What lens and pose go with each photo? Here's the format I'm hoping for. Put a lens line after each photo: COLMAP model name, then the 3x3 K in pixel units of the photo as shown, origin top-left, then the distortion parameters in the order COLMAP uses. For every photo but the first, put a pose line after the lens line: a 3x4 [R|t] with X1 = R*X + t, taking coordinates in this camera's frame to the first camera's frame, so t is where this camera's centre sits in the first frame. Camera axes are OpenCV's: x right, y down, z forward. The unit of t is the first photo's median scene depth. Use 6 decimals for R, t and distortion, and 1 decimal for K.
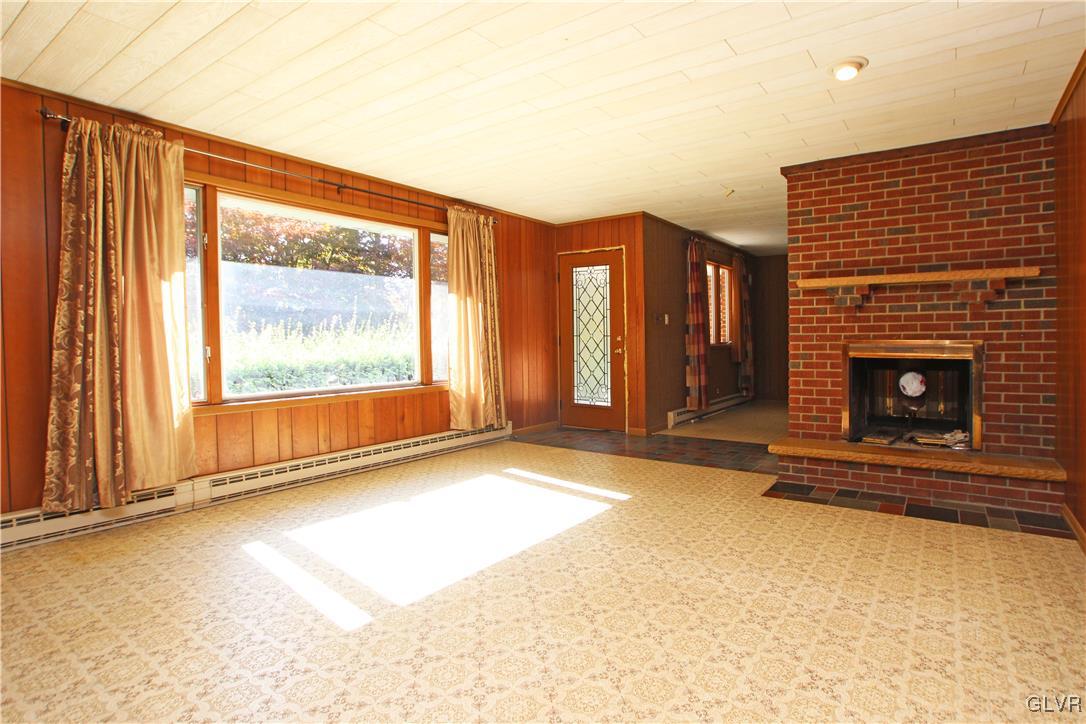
lens RADIAL K [[560.3, 0, 545.3], [0, 560.3, 344.7], [0, 0, 1]] dist [-0.033973, 0.000513]
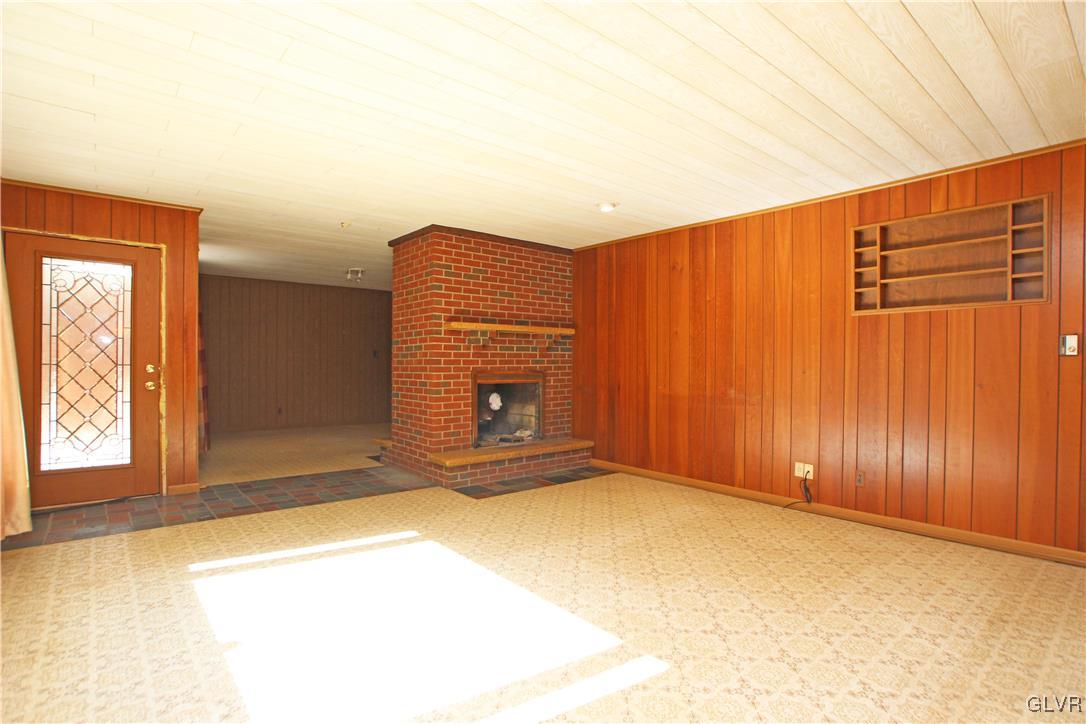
lens RADIAL K [[582.5, 0, 543.0], [0, 582.5, 362.0], [0, 0, 1]] dist [-0.077318, 0.000540]
pose [[0.222086, 0.011847, 0.974955, -0.778188], [0.008162, 0.999869, -0.014009, -0.008515], [-0.974993, 0.011069, 0.221961, 0.548690]]
